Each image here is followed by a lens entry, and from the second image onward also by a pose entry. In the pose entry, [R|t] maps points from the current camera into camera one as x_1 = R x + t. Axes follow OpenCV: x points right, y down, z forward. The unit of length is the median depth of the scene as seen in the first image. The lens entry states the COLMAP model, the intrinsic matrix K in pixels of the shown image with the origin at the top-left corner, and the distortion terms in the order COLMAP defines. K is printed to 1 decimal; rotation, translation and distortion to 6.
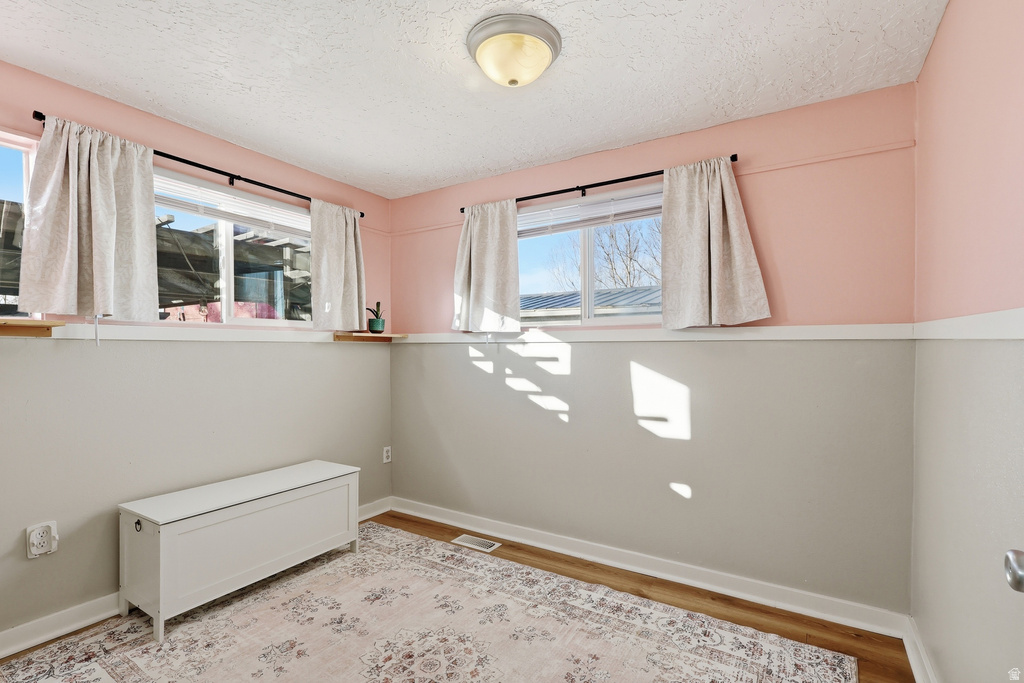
lens RADIAL K [[482.2, 0, 505.2], [0, 482.2, 345.2], [0, 0, 1]] dist [-0.002884, 0.001180]
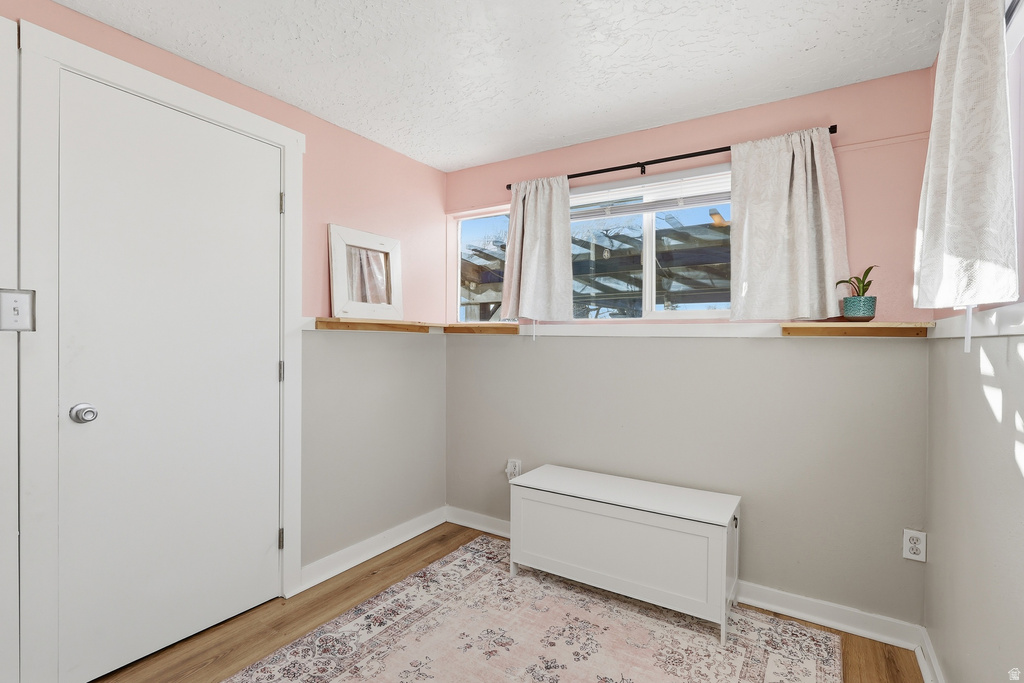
lens RADIAL K [[482.2, 0, 506.8], [0, 482.2, 343.3], [0, 0, 1]] dist [-0.002884, 0.001180]
pose [[0.000373, 0.006765, -0.999977, 0.381396], [-0.008519, 0.999941, 0.006762, 0.001002], [0.999964, 0.008516, 0.000431, 0.706988]]
